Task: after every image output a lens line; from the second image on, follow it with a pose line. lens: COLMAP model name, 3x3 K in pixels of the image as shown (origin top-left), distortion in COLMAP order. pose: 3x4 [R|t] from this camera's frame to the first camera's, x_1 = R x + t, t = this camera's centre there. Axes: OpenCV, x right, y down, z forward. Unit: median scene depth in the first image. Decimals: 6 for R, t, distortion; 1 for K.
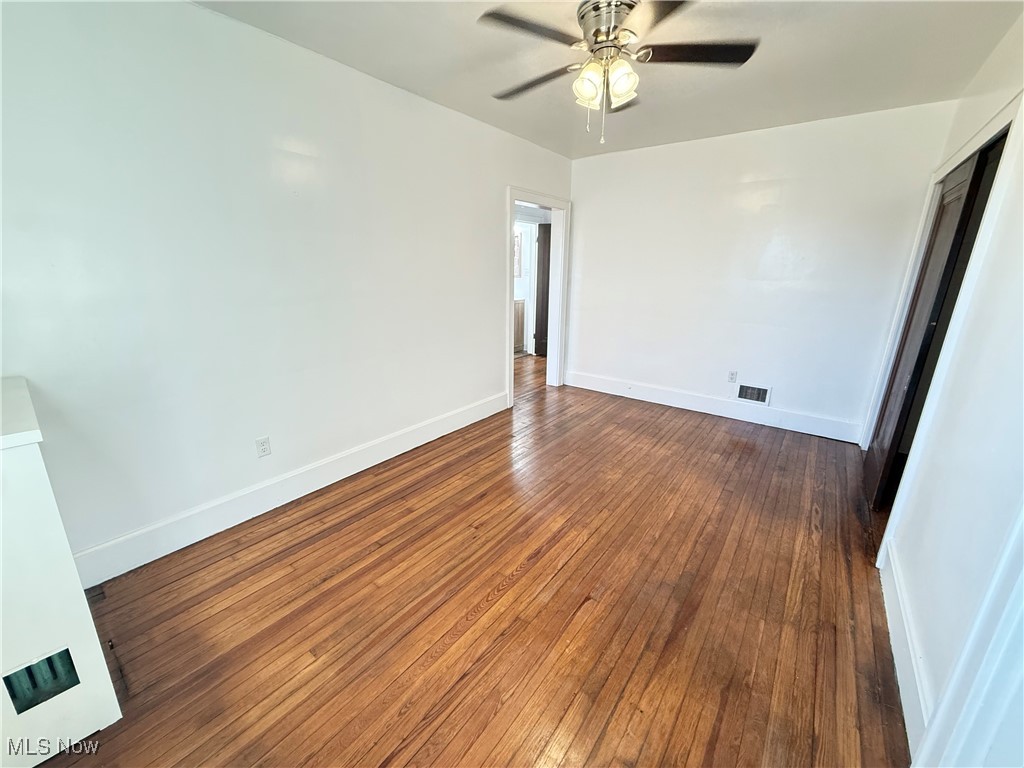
lens RADIAL K [[409.2, 0, 510.6], [0, 409.2, 382.5], [0, 0, 1]] dist [0.001018, -0.000078]
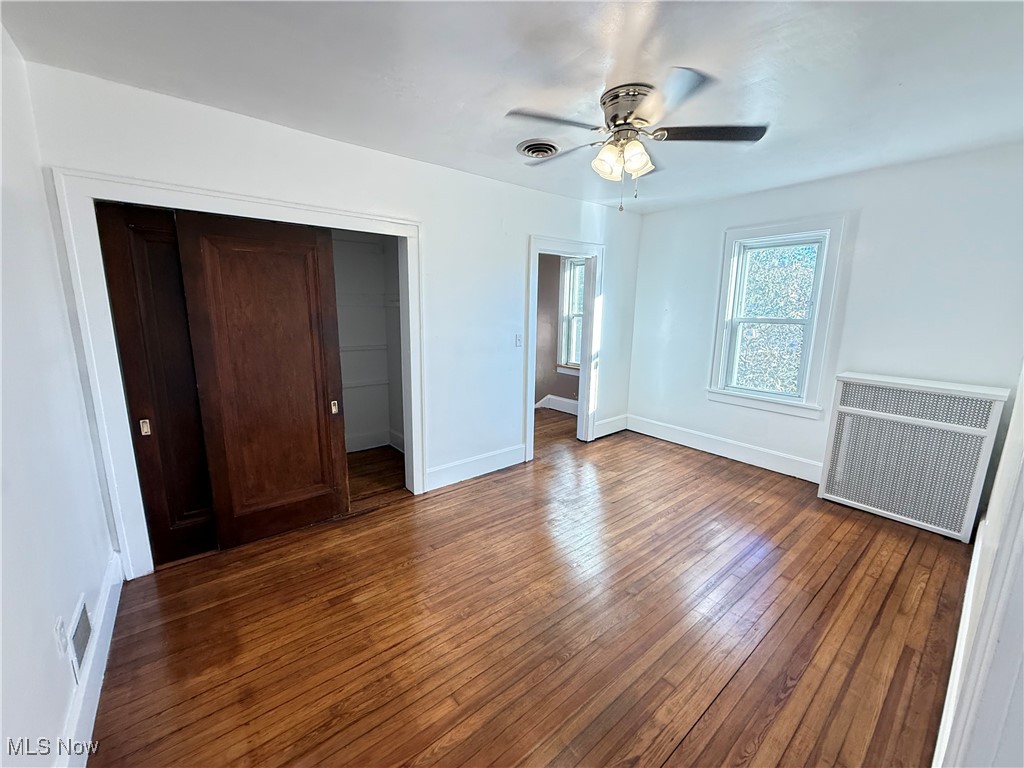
lens RADIAL K [[409.2, 0, 510.0], [0, 409.2, 384.3], [0, 0, 1]] dist [0.001018, -0.000078]
pose [[-0.972045, -0.064057, 0.225886, 0.195803], [0.044885, 0.893625, 0.446564, -0.558537], [-0.230463, 0.444220, -0.865769, 1.854391]]
